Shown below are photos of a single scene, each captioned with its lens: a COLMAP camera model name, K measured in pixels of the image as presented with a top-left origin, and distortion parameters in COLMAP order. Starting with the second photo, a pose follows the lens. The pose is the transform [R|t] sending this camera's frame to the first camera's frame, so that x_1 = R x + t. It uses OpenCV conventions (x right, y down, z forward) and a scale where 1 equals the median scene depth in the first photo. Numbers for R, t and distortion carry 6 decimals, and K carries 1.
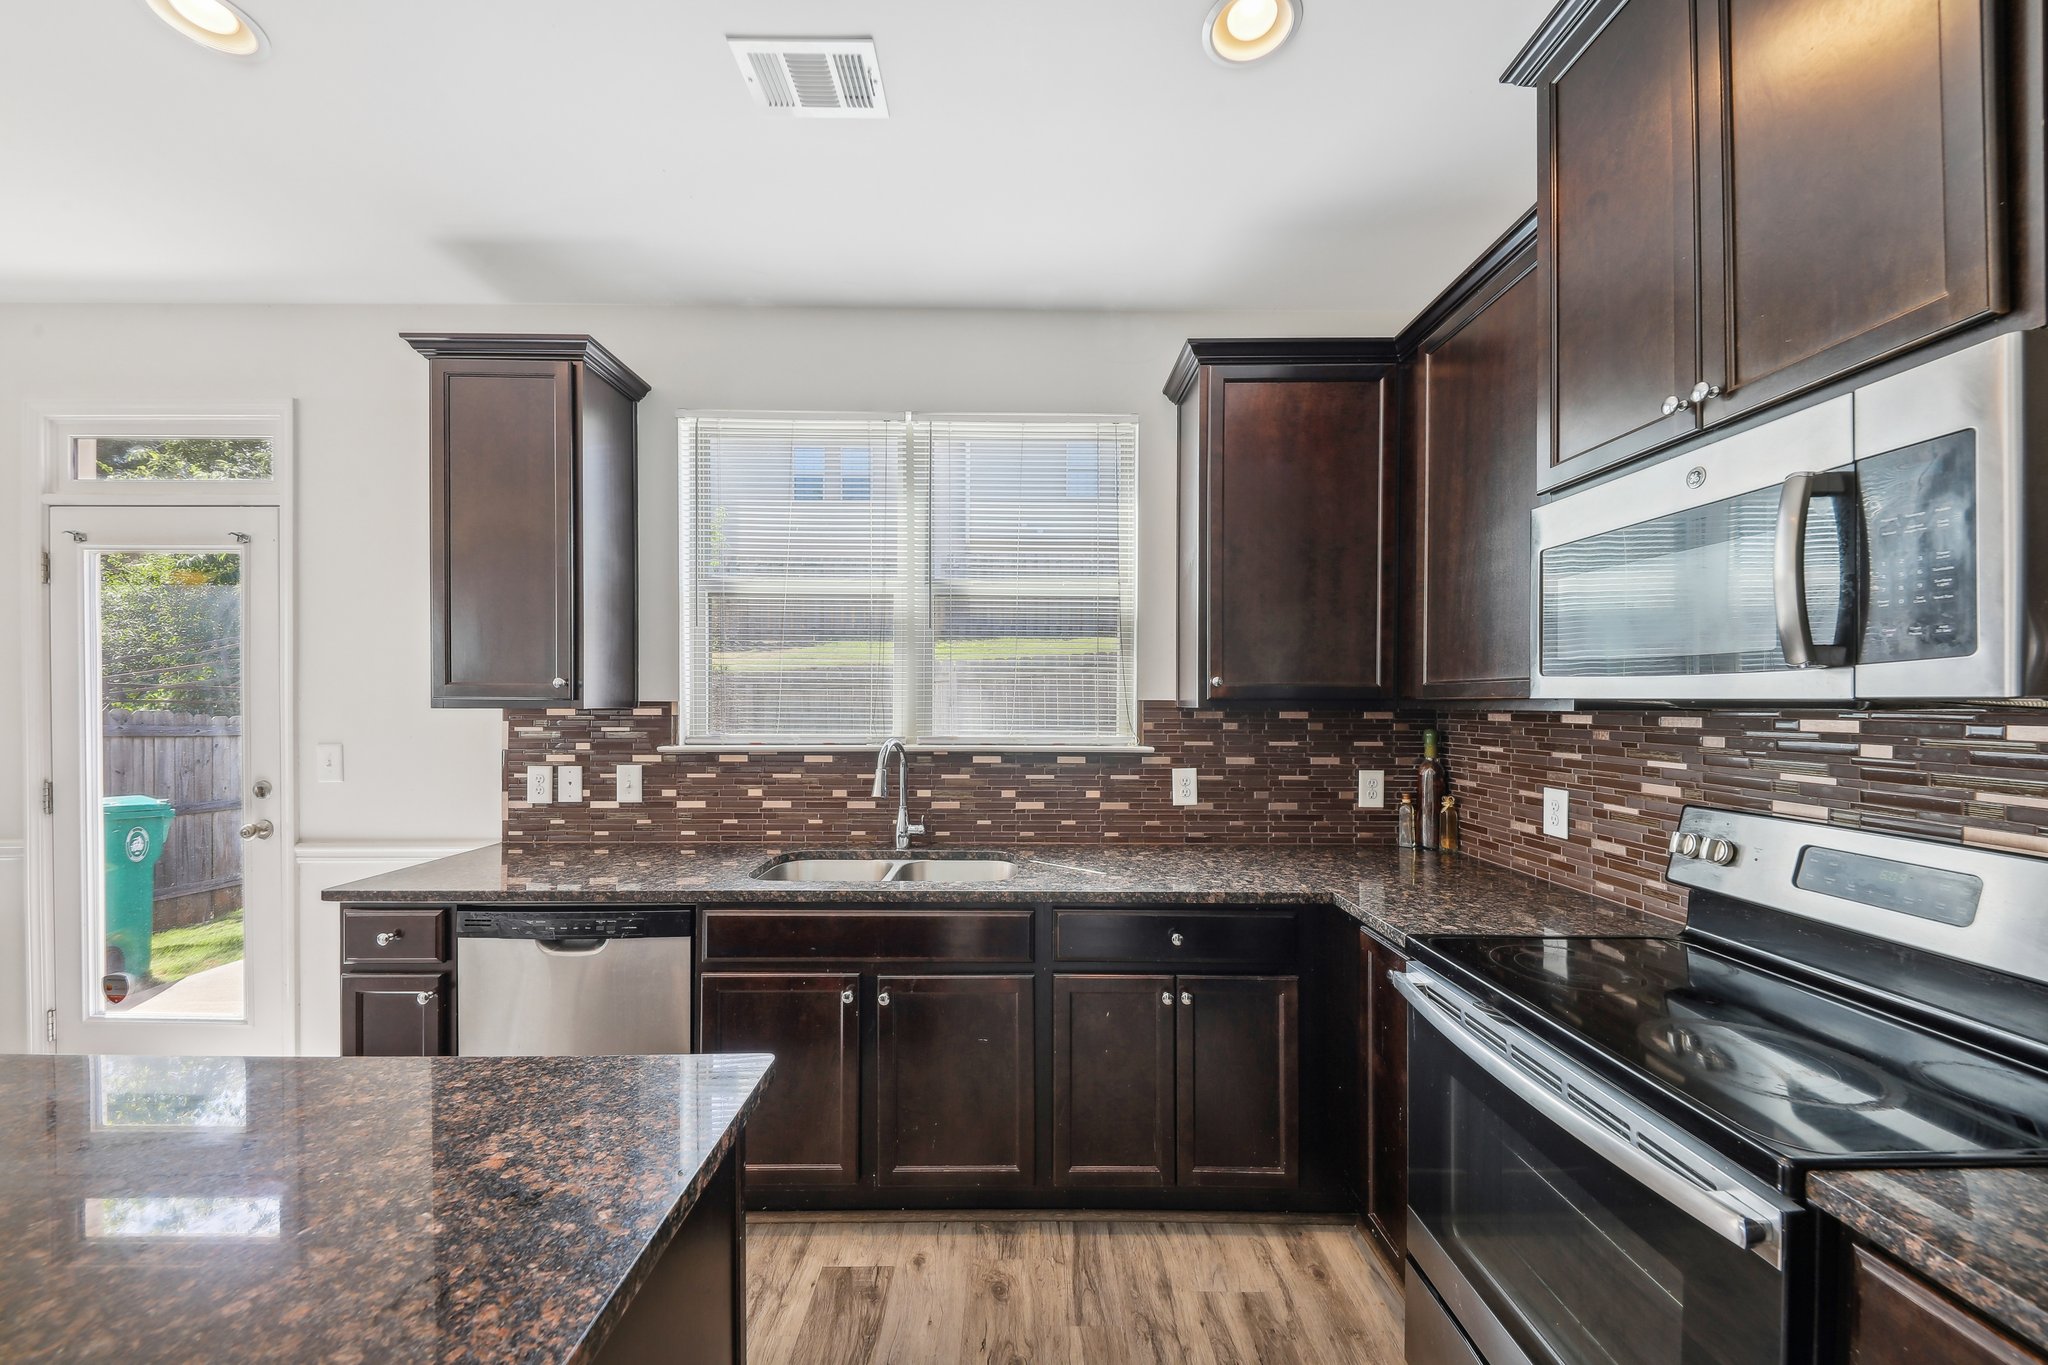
lens RADIAL K [[723.5, 0, 1017.8], [0, 723.5, 707.0], [0, 0, 1]] dist [0.005151, -0.005317]
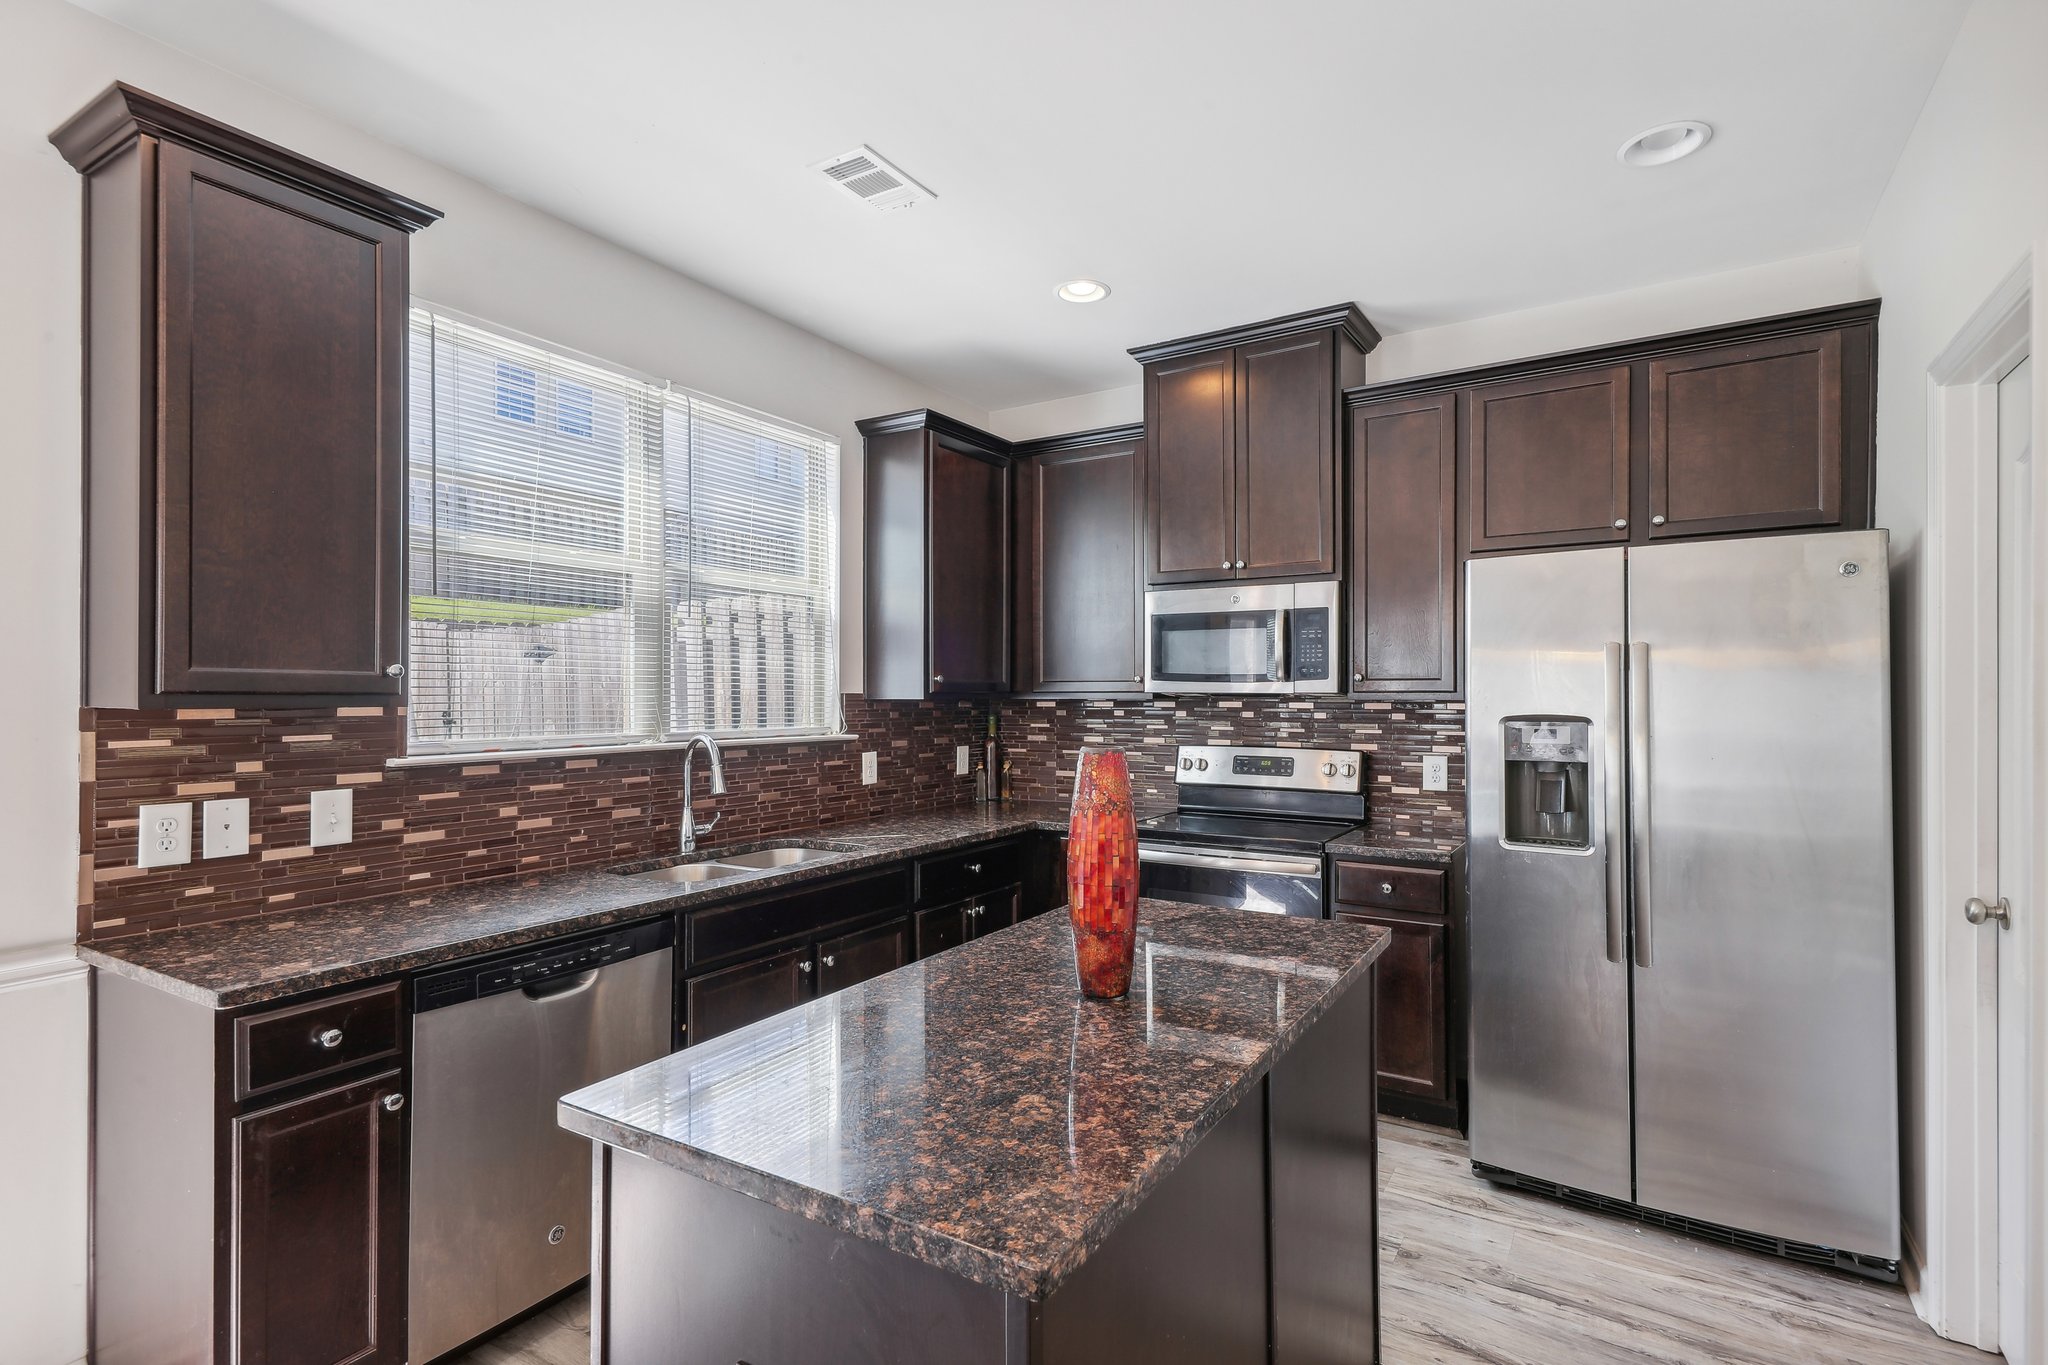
lens RADIAL K [[989.7, 0, 1018.0], [0, 989.7, 694.2], [0, 0, 1]] dist [0.021538, -0.004900]
pose [[0.535070, -0.003123, 0.844802, -0.989893], [0.008414, 0.999963, -0.001632, -0.003685], [-0.844766, 0.007981, 0.535077, -0.058611]]
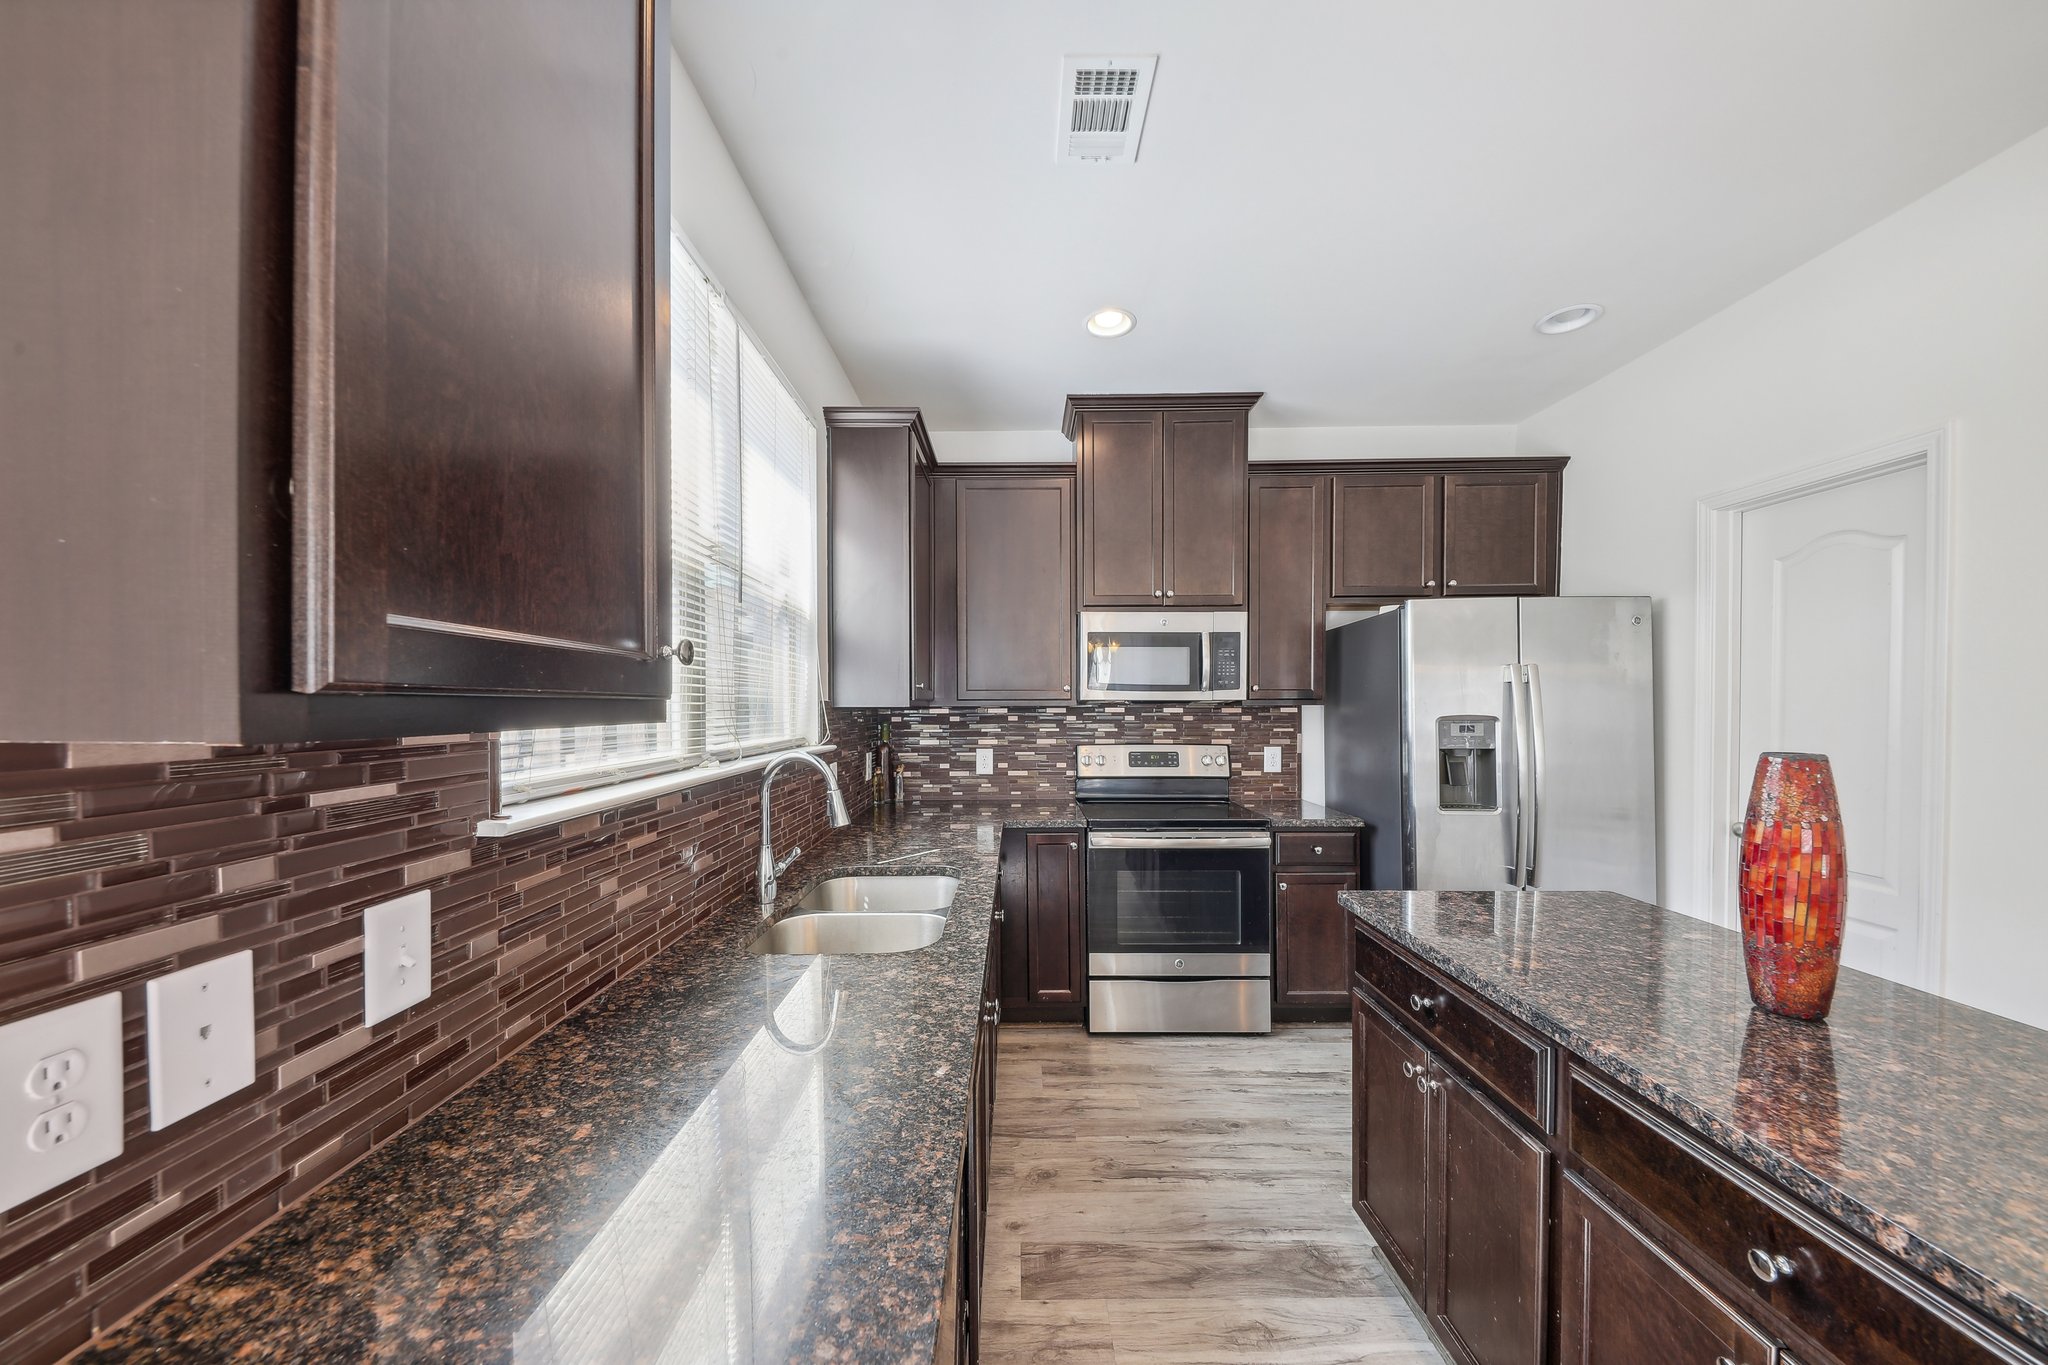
lens RADIAL K [[723.5, 0, 1010.3], [0, 723.5, 713.4], [0, 0, 1]] dist [0.005151, -0.005317]
pose [[0.012594, -0.017667, 0.999765, -0.865712], [0.010626, 0.999790, 0.017534, -0.007370], [-0.999864, 0.010403, 0.012779, 0.714309]]
